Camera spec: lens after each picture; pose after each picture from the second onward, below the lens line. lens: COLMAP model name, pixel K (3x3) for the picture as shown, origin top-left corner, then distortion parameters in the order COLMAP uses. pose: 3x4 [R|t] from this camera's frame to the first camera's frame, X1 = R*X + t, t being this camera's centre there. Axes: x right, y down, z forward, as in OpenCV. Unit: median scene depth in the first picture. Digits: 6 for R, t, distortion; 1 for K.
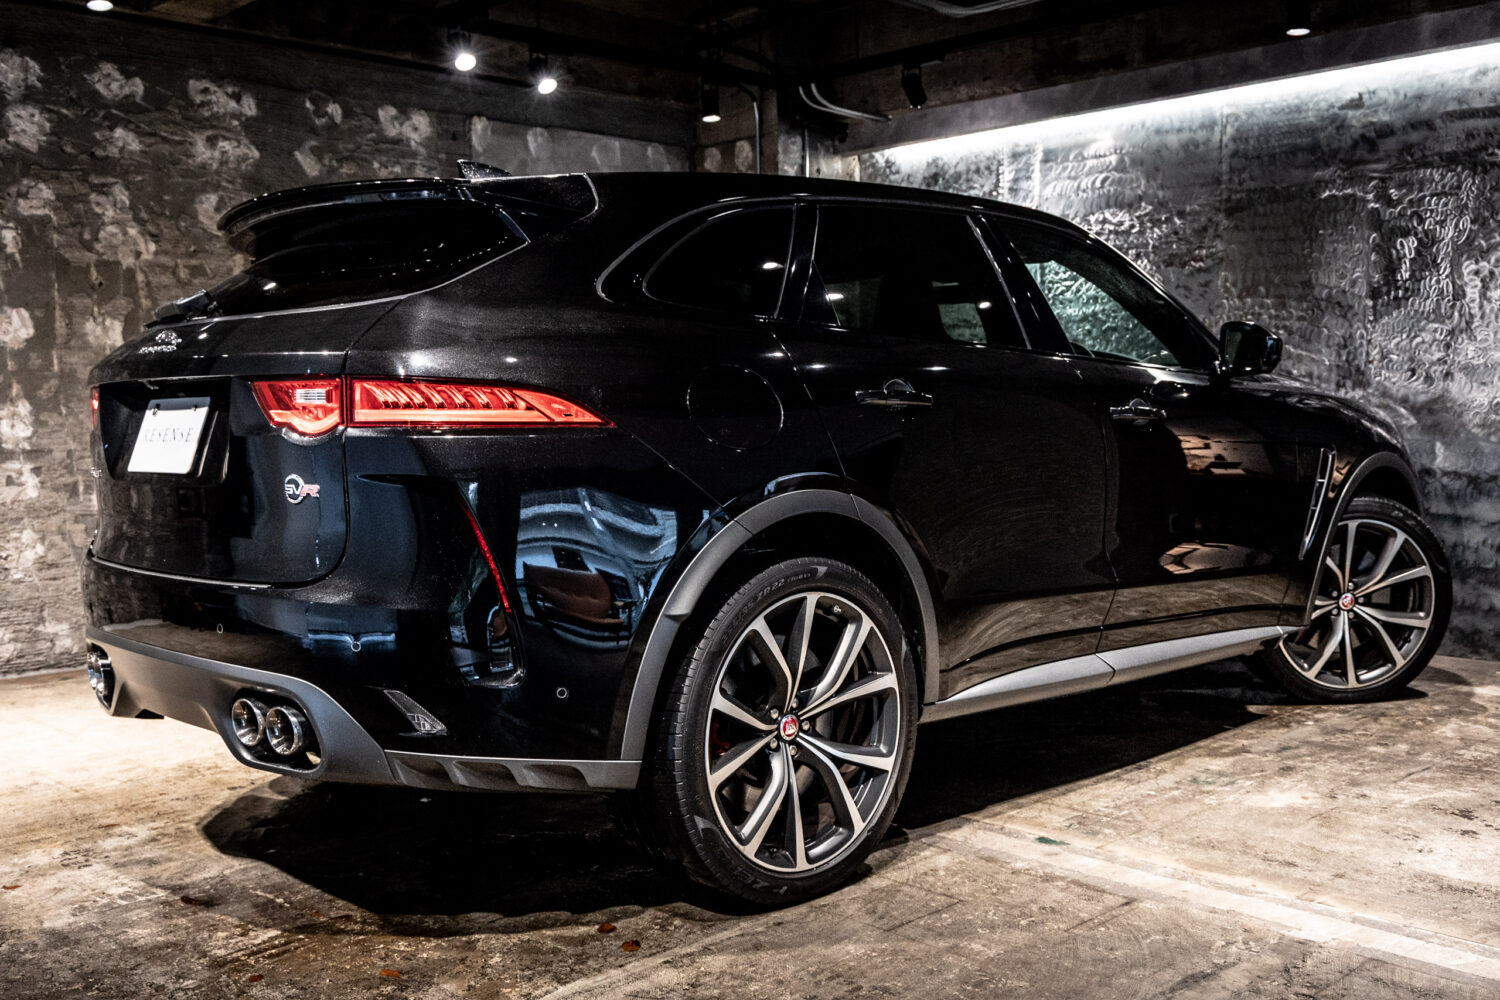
lens RADIAL K [[1471.9, 0, 750.7], [0, 1471.9, 503.9], [0, 0, 1]] dist [0.007888, -0.006441]
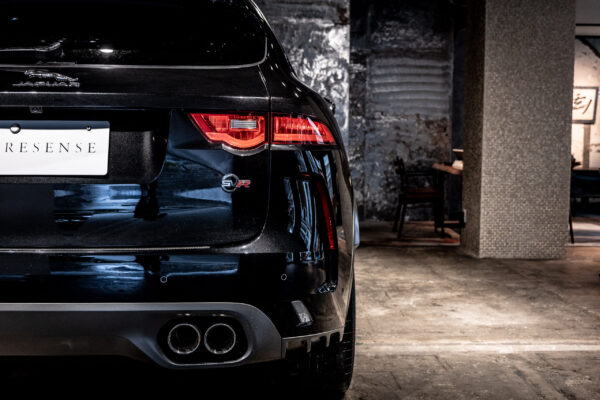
lens RADIAL K [[838.8, 0, 300.6], [0, 838.8, 198.4], [0, 0, 1]] dist [0.040431, 0.006554]
pose [[0.653795, -0.045505, 0.755302, -0.431208], [0.036198, 0.998928, 0.028850, -0.007505], [-0.755806, 0.008478, 0.654741, 0.164116]]
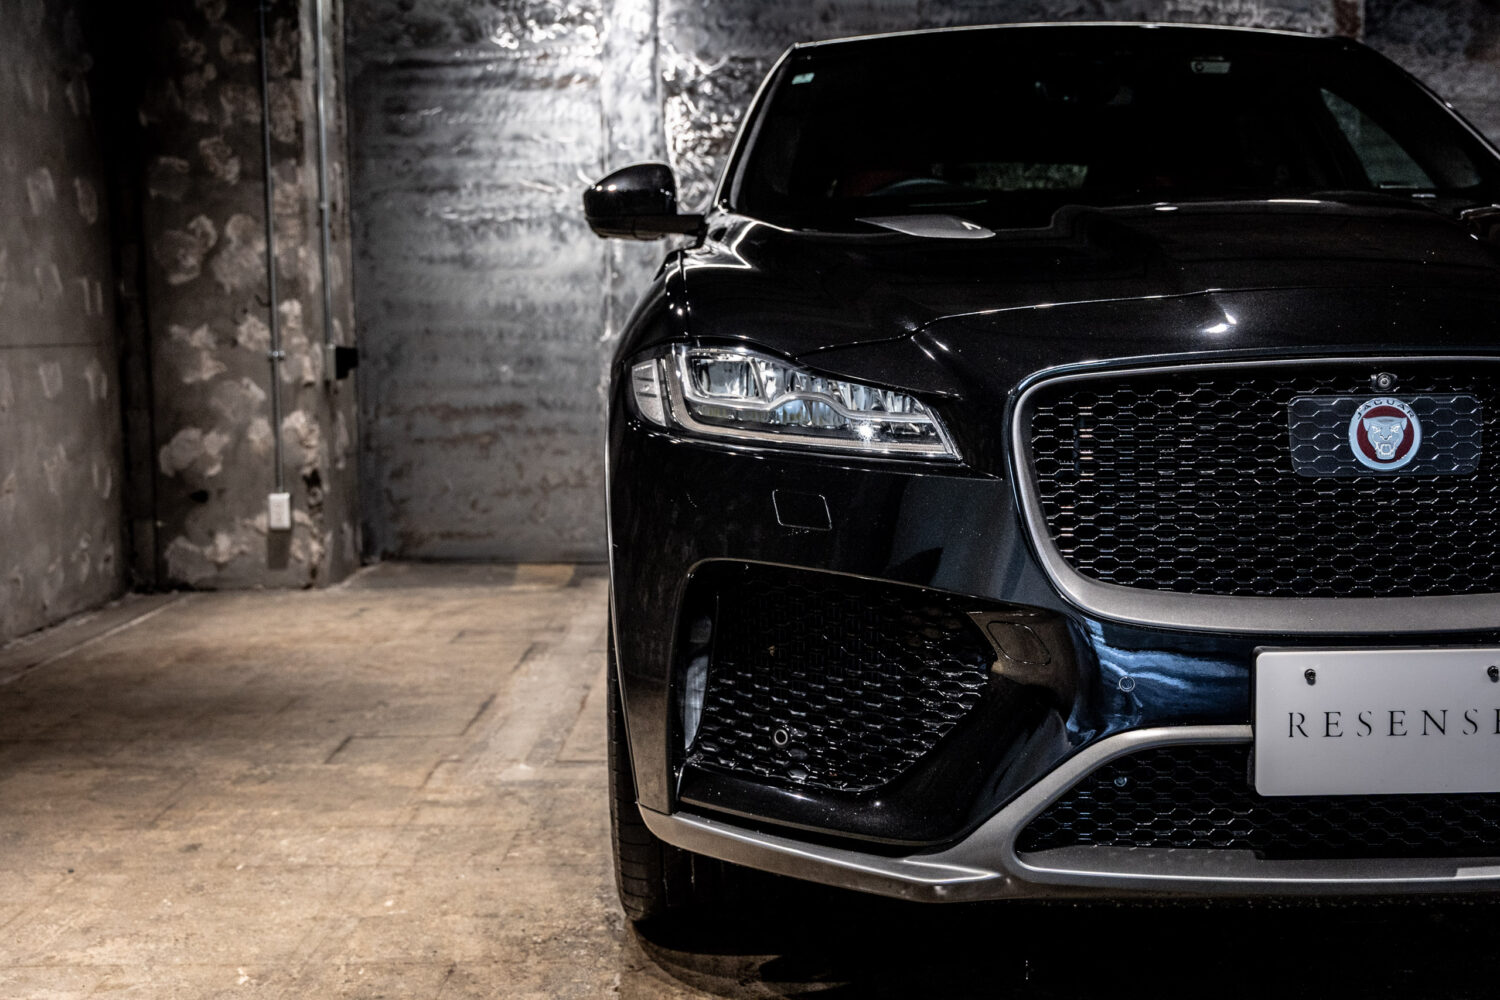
lens RADIAL K [[1838.8, 0, 758.8], [0, 1838.8, 507.5], [0, 0, 1]] dist [-0.003567, 0.035329]
pose [[0.704534, -0.069357, 0.706273, -0.560080], [0.053652, 0.997570, 0.044443, 0.002050], [-0.707639, 0.006581, 0.706544, 0.356789]]
